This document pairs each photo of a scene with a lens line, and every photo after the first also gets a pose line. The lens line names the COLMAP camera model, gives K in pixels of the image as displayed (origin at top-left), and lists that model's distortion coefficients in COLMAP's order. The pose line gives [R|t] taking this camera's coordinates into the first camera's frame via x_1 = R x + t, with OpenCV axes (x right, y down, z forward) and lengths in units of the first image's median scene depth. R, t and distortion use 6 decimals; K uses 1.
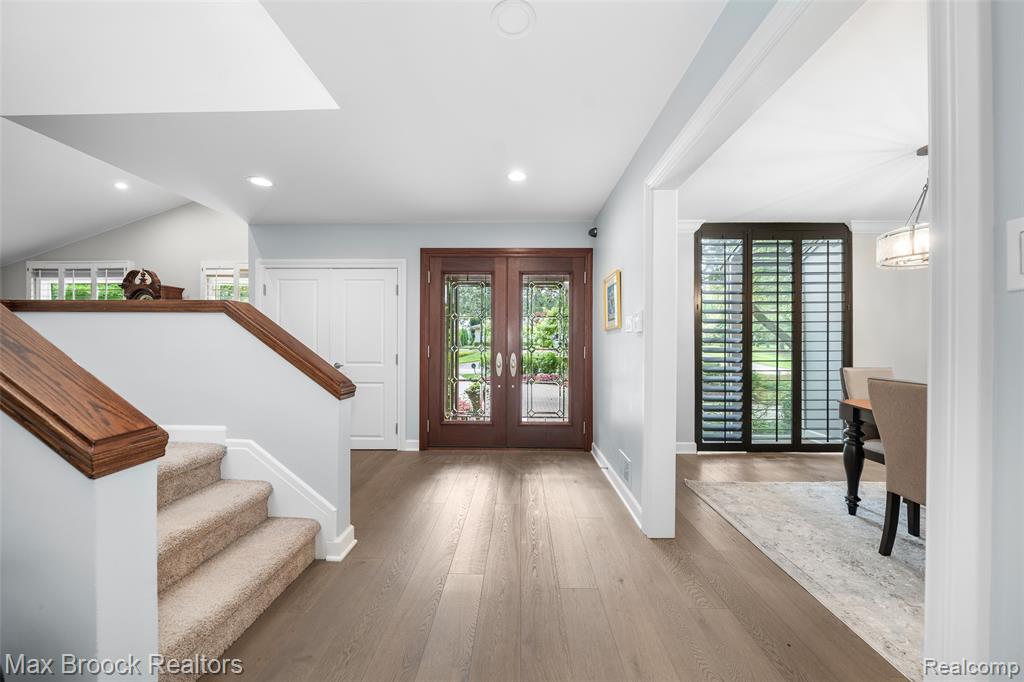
lens RADIAL K [[355.7, 0, 504.2], [0, 355.7, 343.3], [0, 0, 1]] dist [-0.009550, 0.000138]
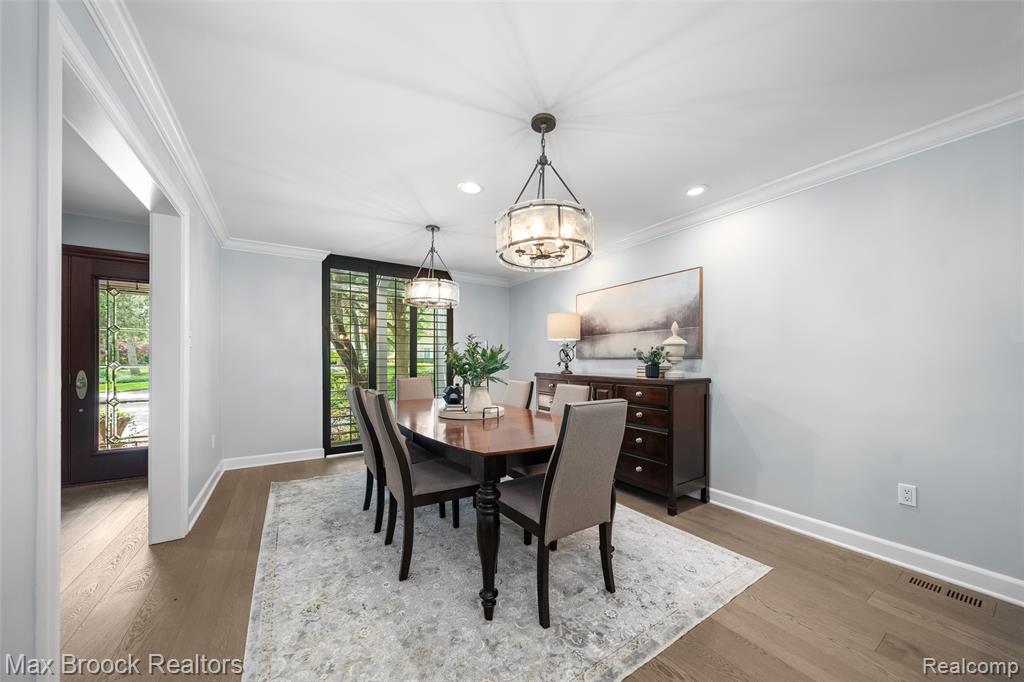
lens RADIAL K [[355.7, 0, 499.5], [0, 355.7, 358.4], [0, 0, 1]] dist [-0.009550, 0.000138]
pose [[0.833010, 0.000995, 0.553257, 0.389478], [0.002205, 0.999984, -0.005119, 0.002675], [-0.553254, 0.005485, 0.832995, -0.252751]]
